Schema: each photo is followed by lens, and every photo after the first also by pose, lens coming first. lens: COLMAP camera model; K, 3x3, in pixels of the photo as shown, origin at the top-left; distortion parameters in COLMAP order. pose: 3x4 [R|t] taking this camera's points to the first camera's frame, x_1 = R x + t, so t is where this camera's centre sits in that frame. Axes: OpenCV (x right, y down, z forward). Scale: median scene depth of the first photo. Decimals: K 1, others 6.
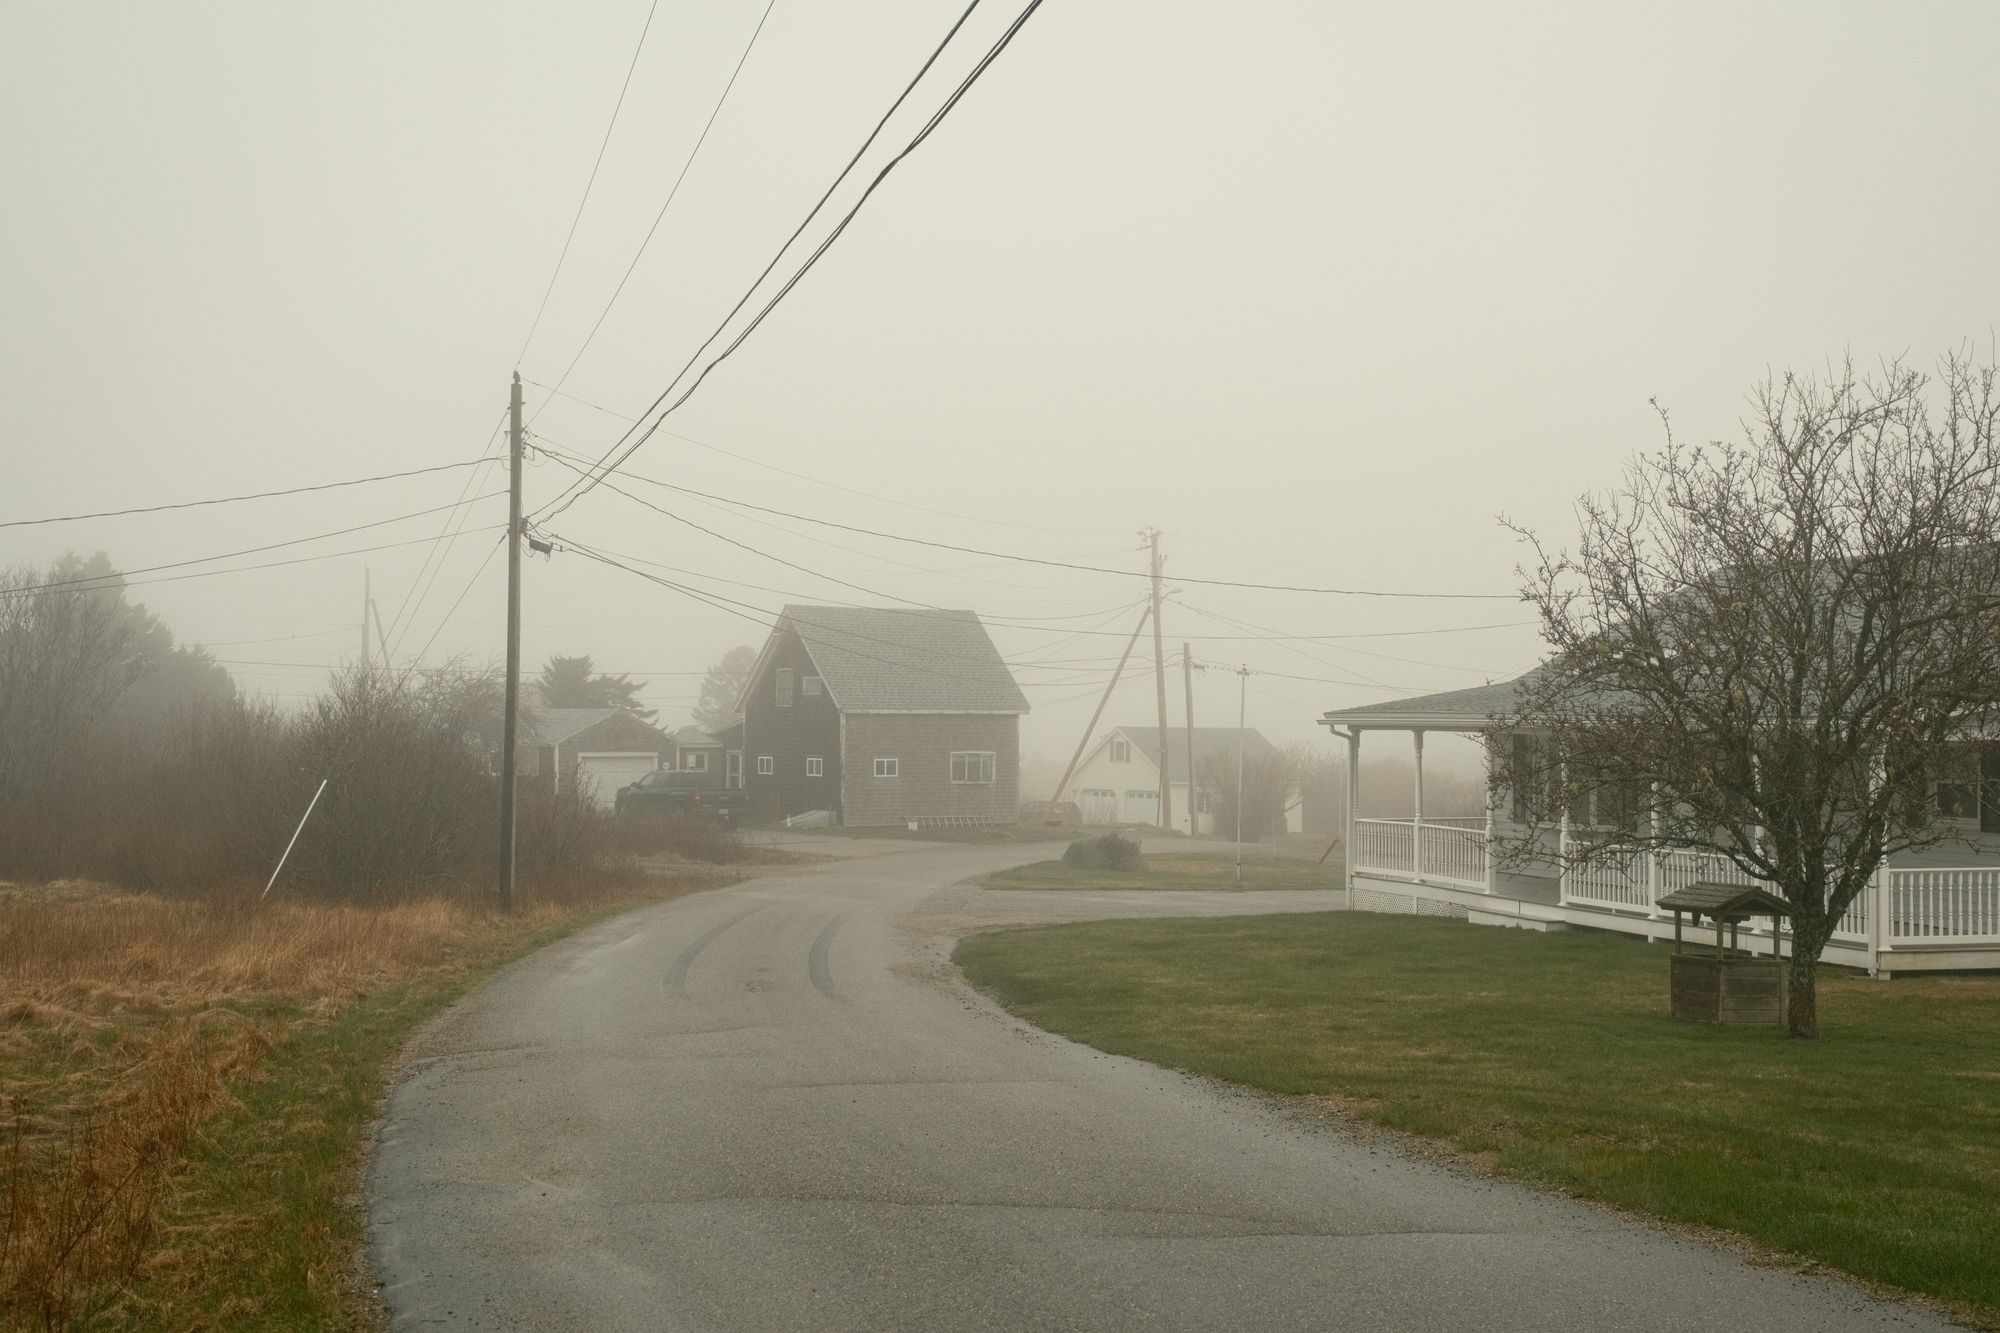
lens RADIAL K [[2333.4, 0, 1005.1], [0, 2333.4, 716.6], [0, 0, 1]] dist [0.041790, -0.076276]
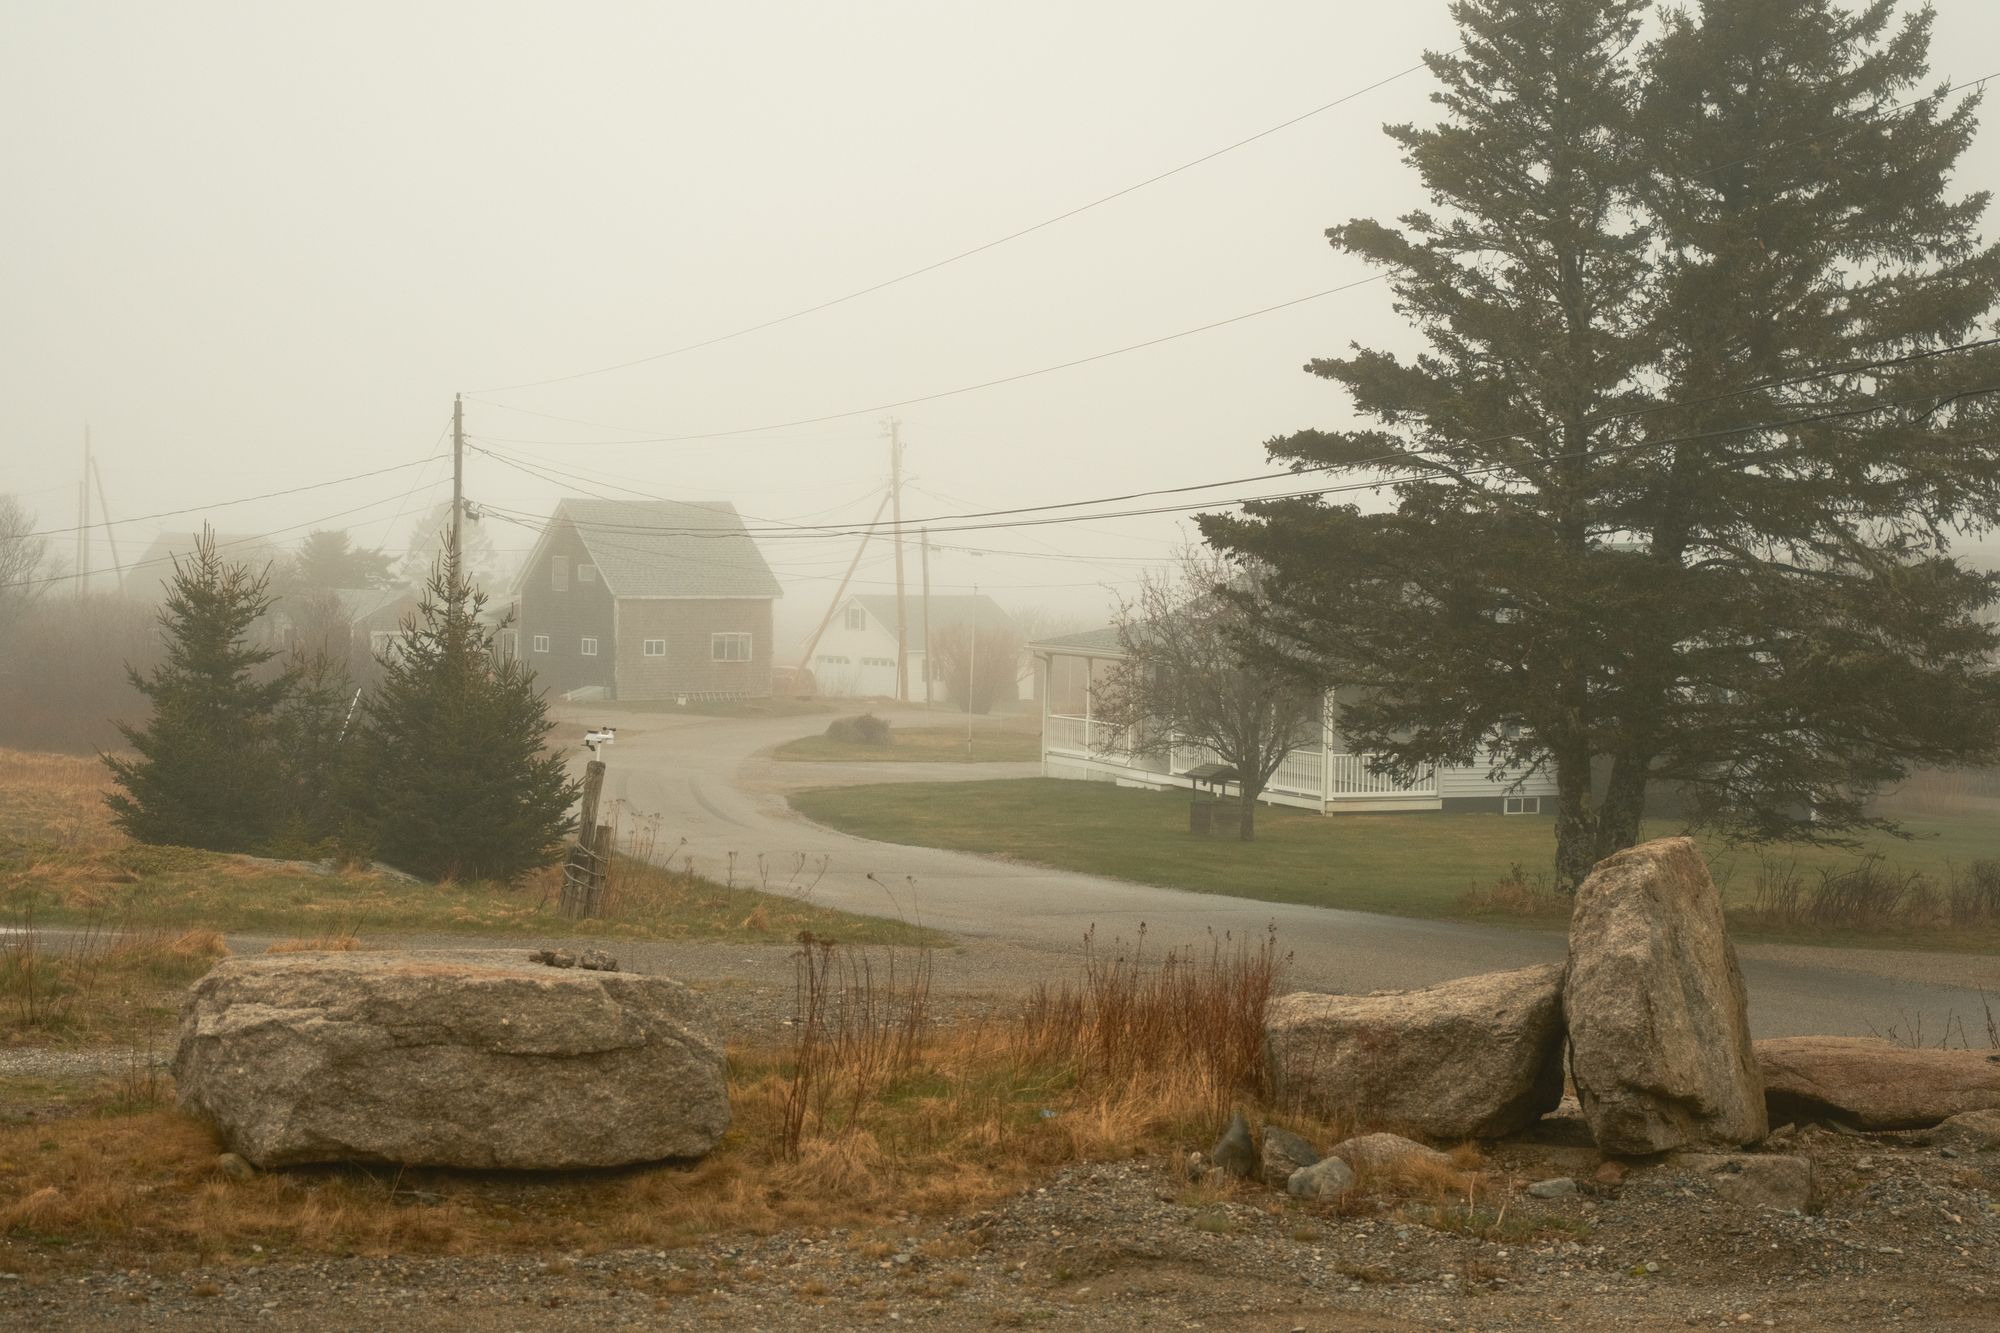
lens RADIAL K [[2333.4, 0, 1005.1], [0, 2333.4, 716.6], [0, 0, 1]] dist [0.041790, -0.076276]
pose [[0.993480, 0.004715, 0.113908, -0.013892], [-0.011247, 0.998324, 0.056770, -0.012049], [-0.113450, -0.057681, 0.991868, -0.142272]]
